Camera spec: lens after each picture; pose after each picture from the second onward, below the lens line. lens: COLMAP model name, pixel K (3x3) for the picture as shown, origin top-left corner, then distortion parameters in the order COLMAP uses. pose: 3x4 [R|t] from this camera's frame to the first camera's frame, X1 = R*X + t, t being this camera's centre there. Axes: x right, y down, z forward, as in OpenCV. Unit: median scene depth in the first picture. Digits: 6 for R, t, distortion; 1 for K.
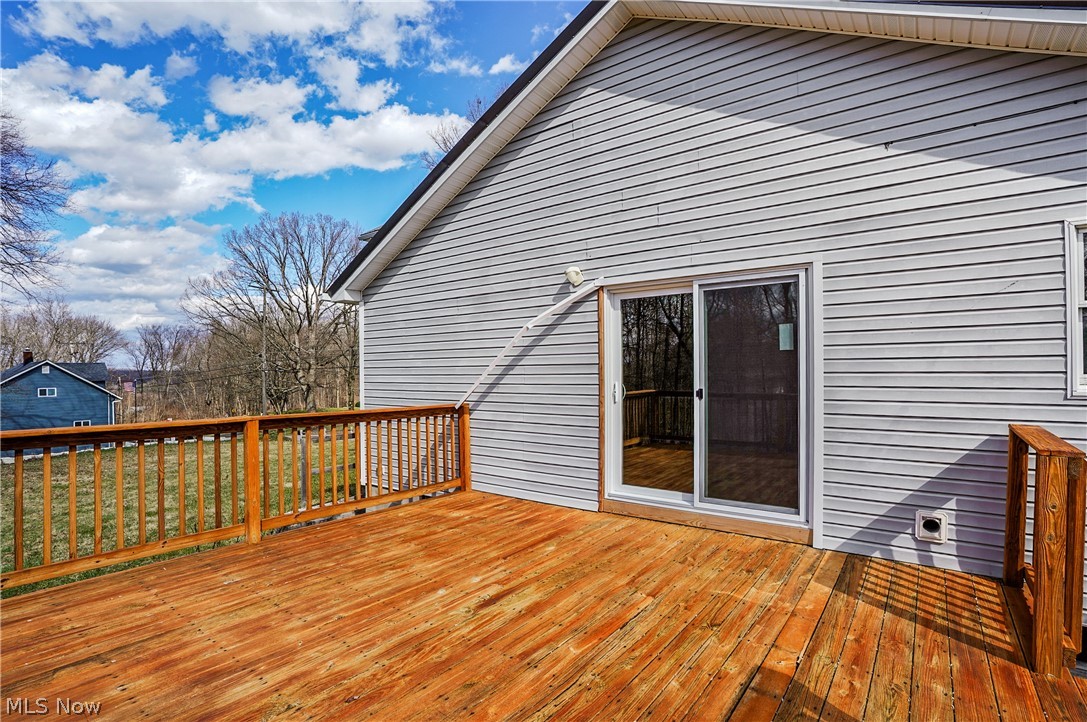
lens RADIAL K [[509.0, 0, 547.3], [0, 509.0, 368.8], [0, 0, 1]] dist [-0.020869, 0.000243]
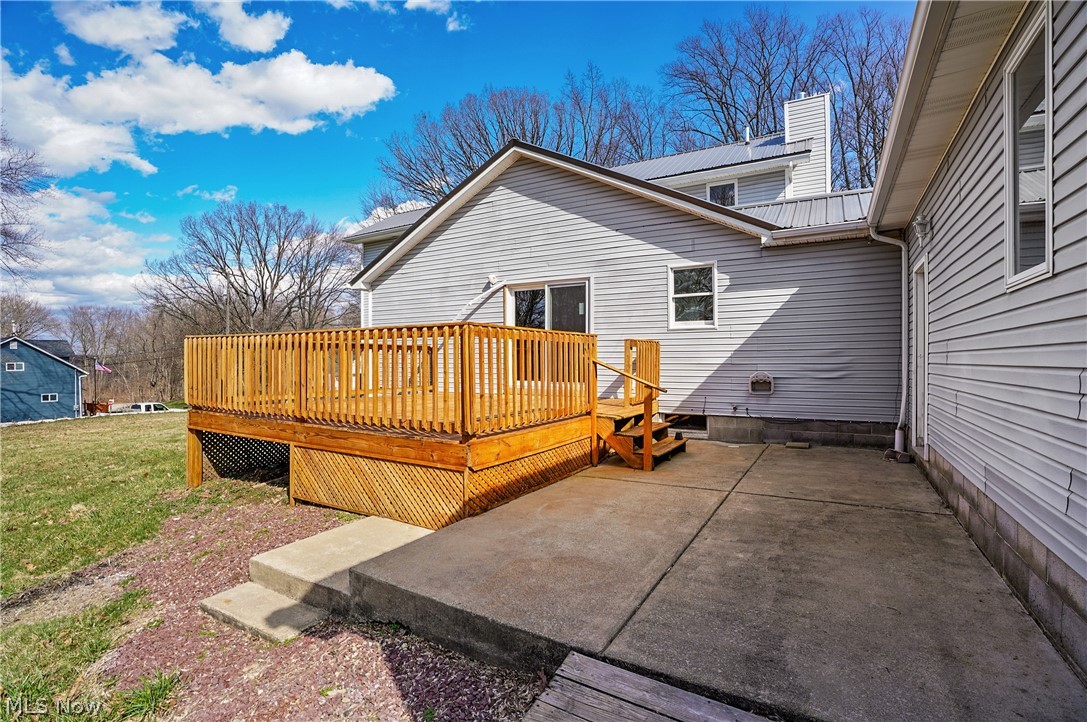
lens RADIAL K [[509.0, 0, 539.7], [0, 509.0, 358.6], [0, 0, 1]] dist [-0.020869, 0.000243]
pose [[0.995490, 0.007172, 0.094598, 0.048466], [-0.007347, 0.999972, 0.001503, 0.123403], [-0.094585, -0.002191, 0.995514, -0.990563]]
